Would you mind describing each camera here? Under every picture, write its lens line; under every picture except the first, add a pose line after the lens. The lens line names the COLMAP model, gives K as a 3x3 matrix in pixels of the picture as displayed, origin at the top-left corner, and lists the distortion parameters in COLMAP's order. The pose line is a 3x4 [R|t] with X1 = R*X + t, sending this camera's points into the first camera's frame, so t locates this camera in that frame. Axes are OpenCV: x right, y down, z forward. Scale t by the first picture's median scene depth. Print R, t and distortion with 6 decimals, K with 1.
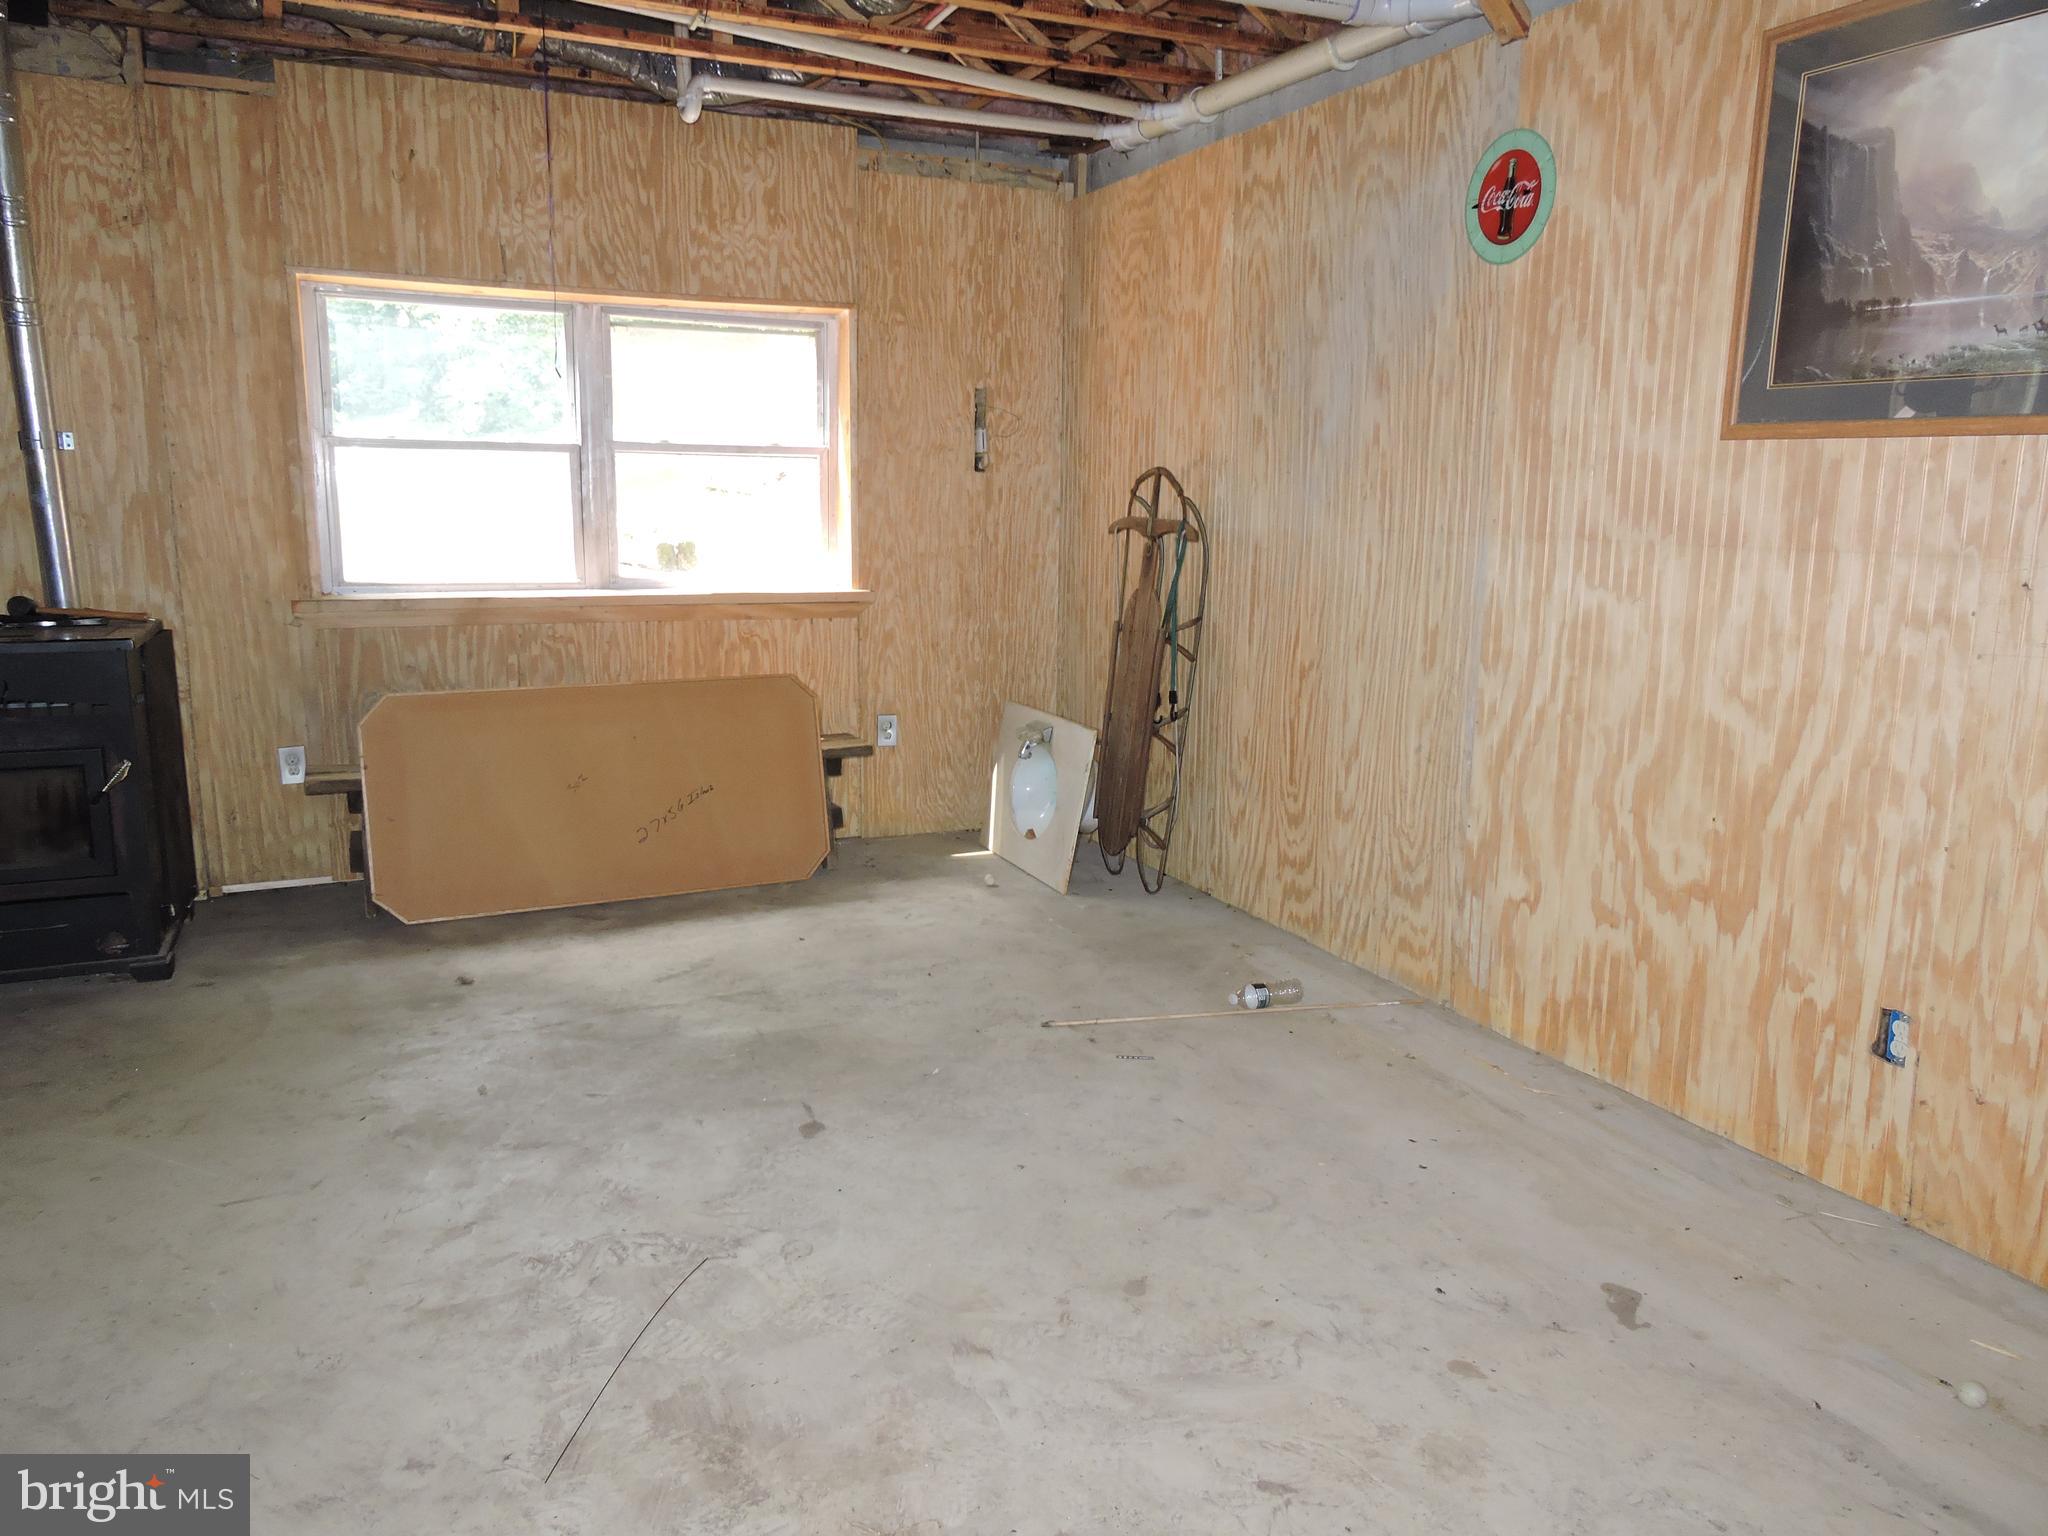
lens RADIAL K [[1454.0, 0, 1024.0], [0, 1454.0, 768.0], [0, 0, 1]] dist [-0.010809, 0.006397]
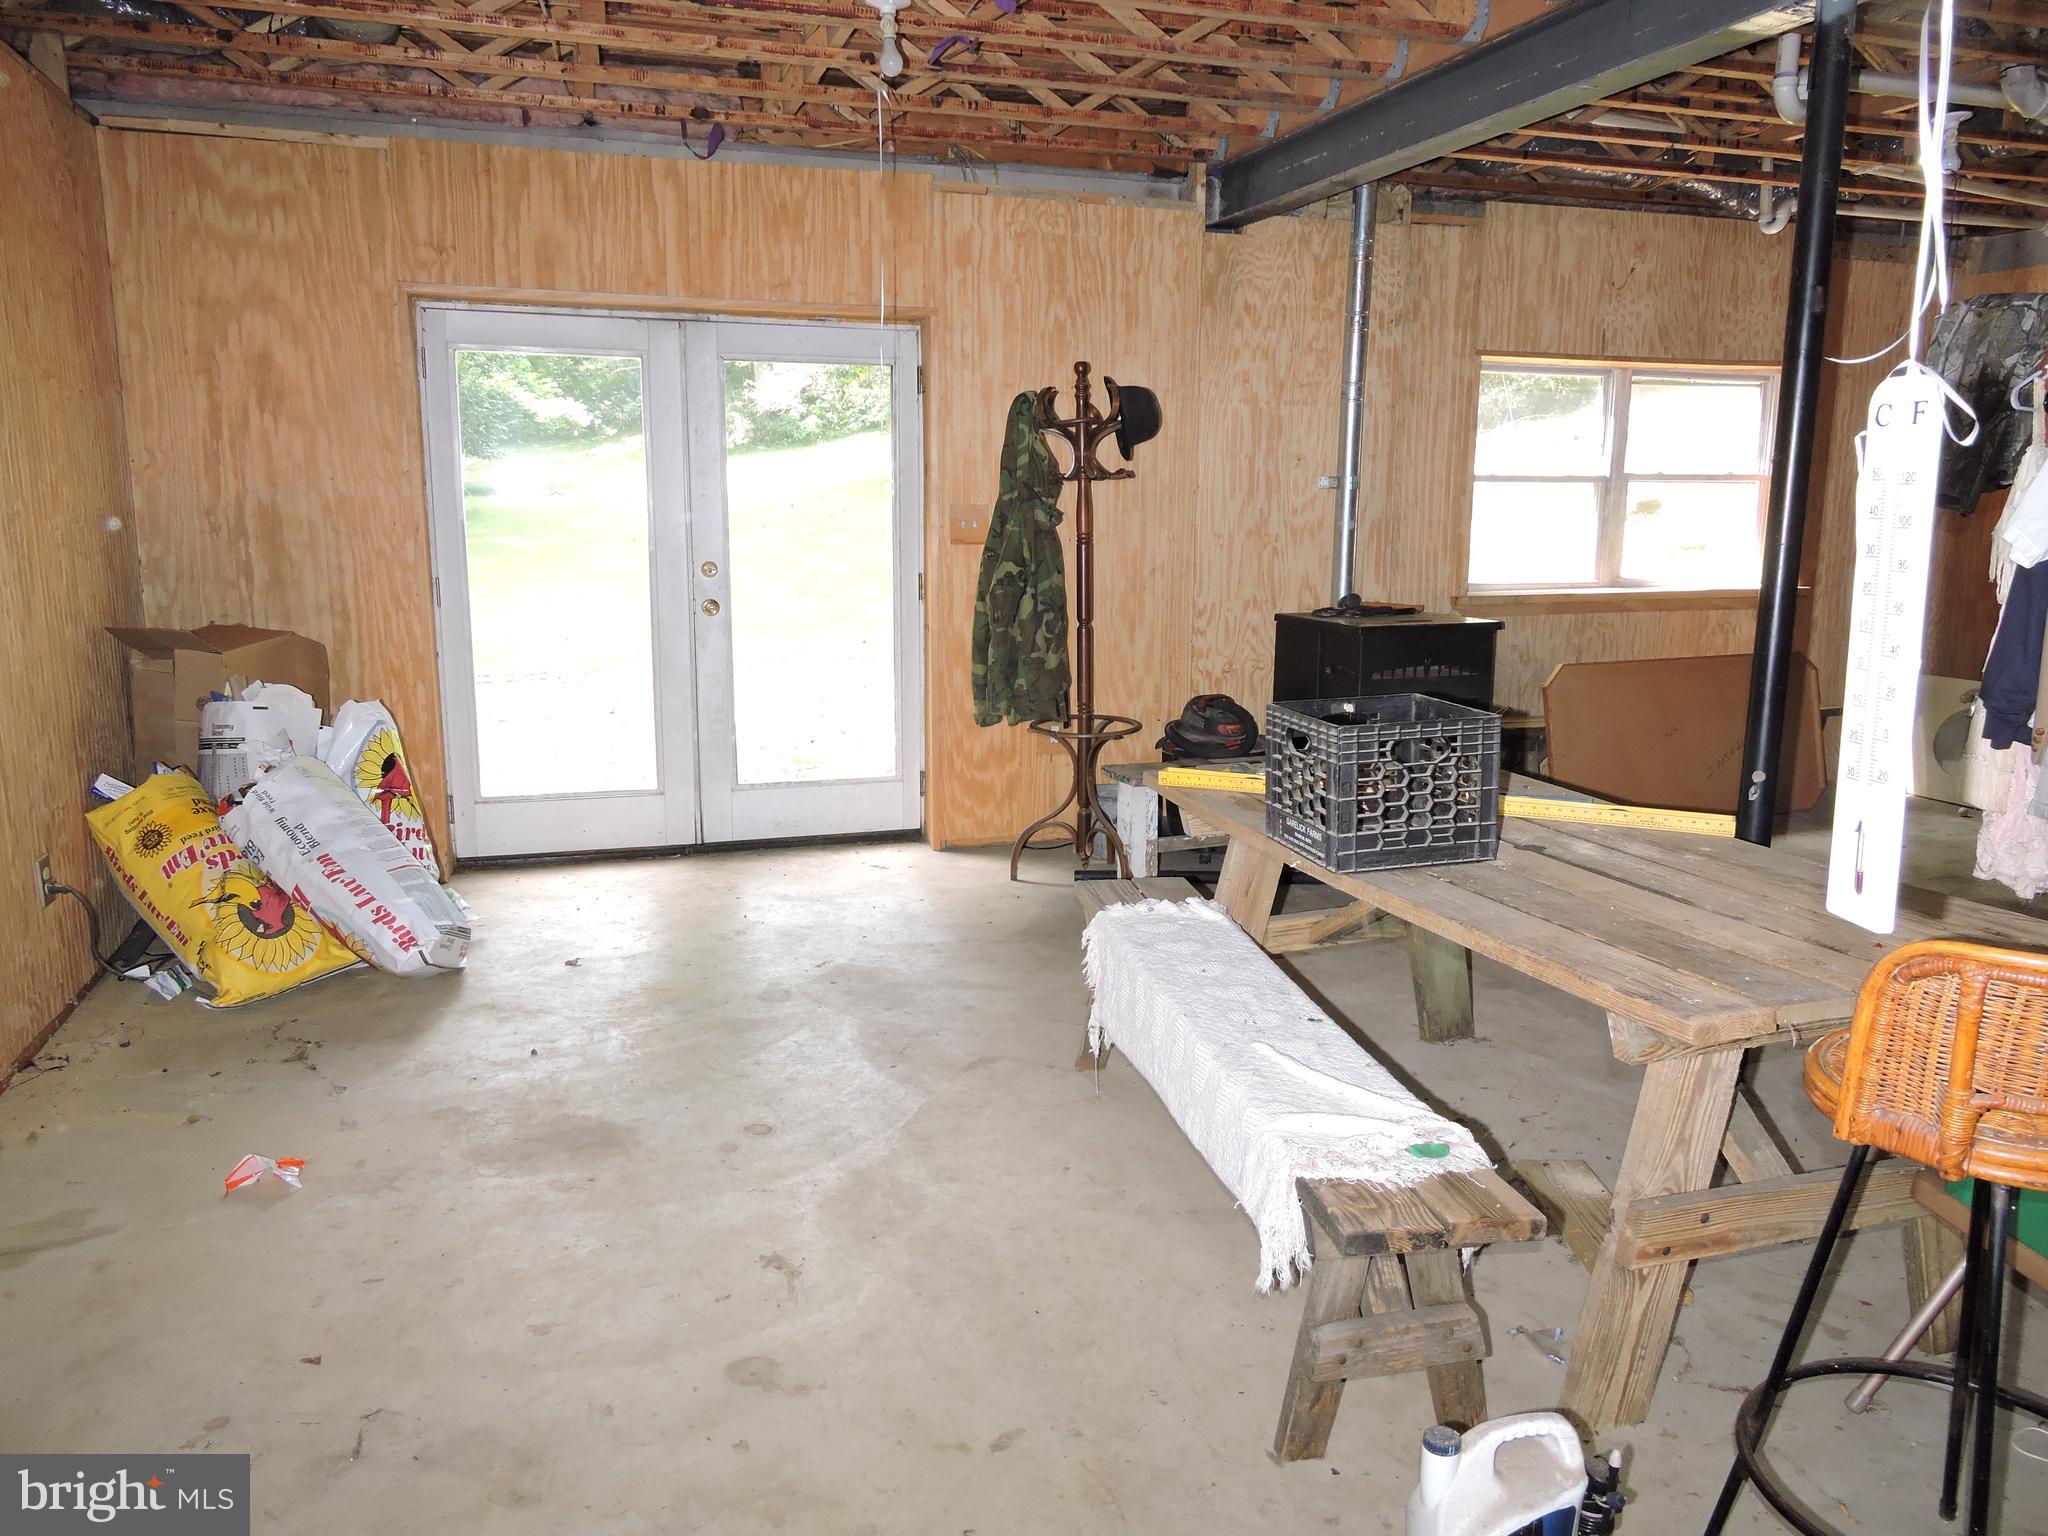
lens RADIAL K [[1454.0, 0, 1024.0], [0, 1454.0, 768.0], [0, 0, 1]] dist [-0.010809, 0.006397]
pose [[0.992411, 0.013199, -0.122253, -0.750668], [-0.012418, 0.999897, 0.007150, 0.040715], [0.122334, -0.005577, 0.992473, -0.402485]]
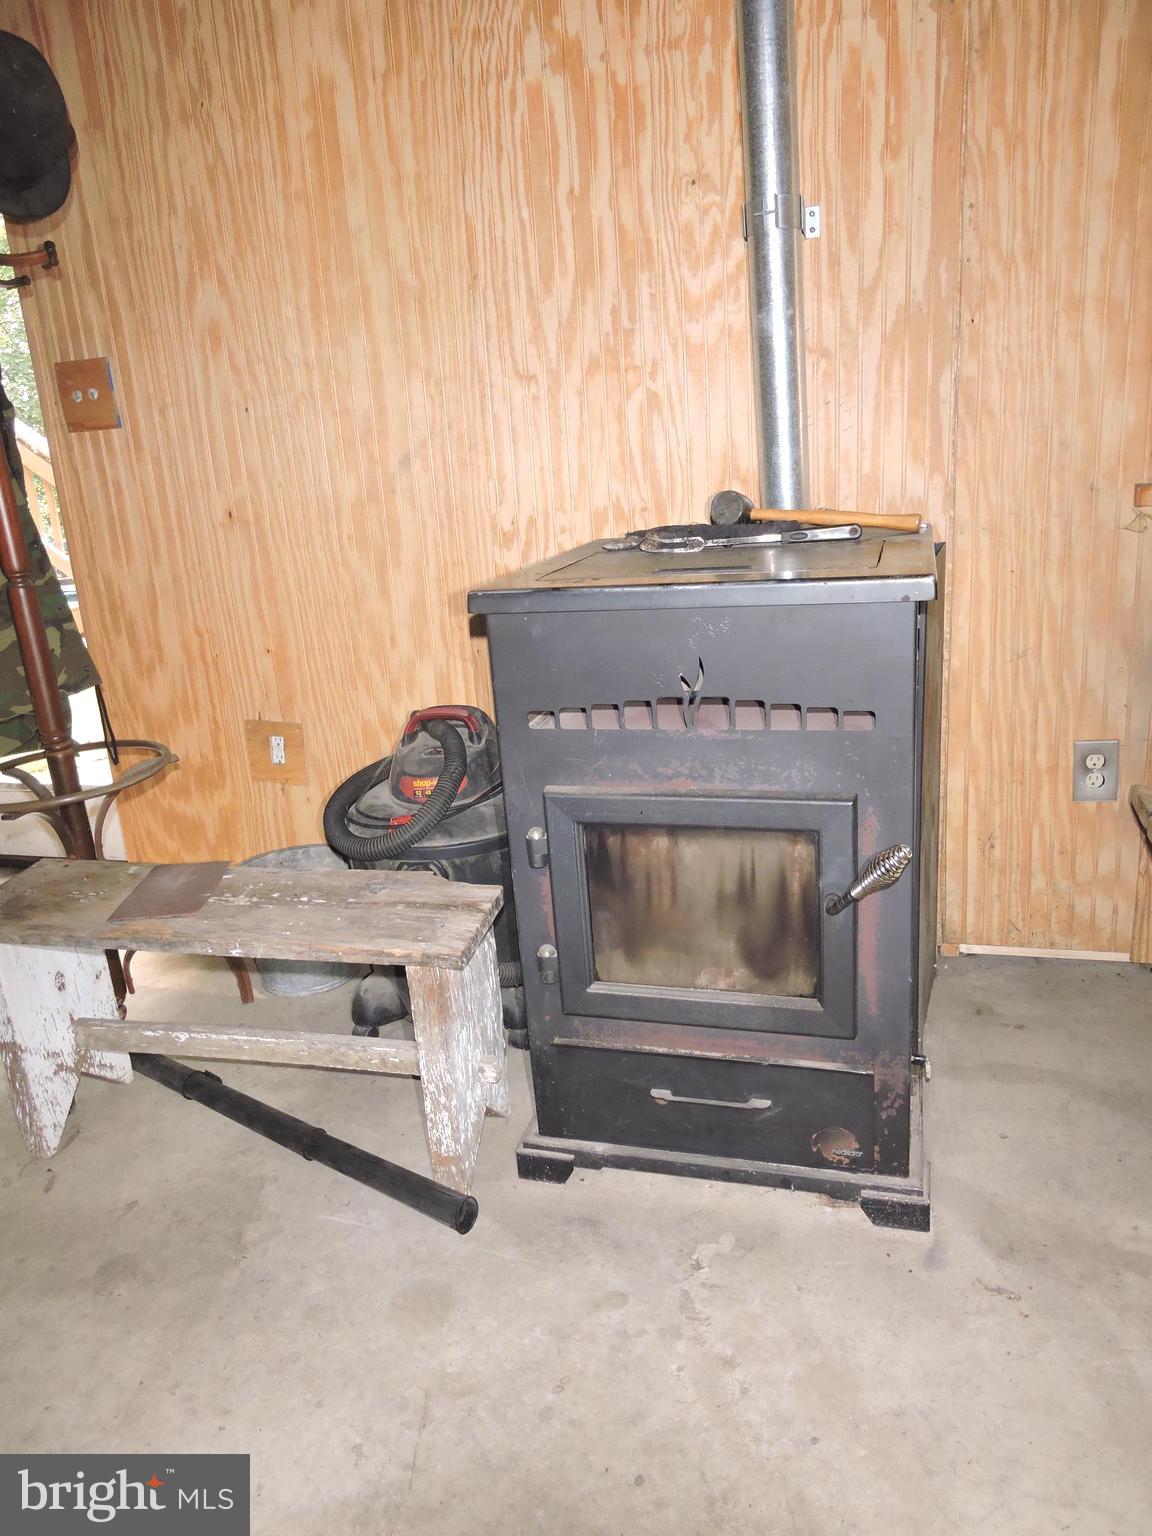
lens RADIAL K [[1090.5, 0, 576.0], [0, 1090.5, 768.0], [0, 0, 1]] dist [-0.010809, 0.006397]
pose [[0.745417, 0.130898, -0.653620, -0.389195], [-0.043999, 0.988054, 0.147696, -0.062145], [0.665145, -0.081337, 0.742271, 0.554932]]
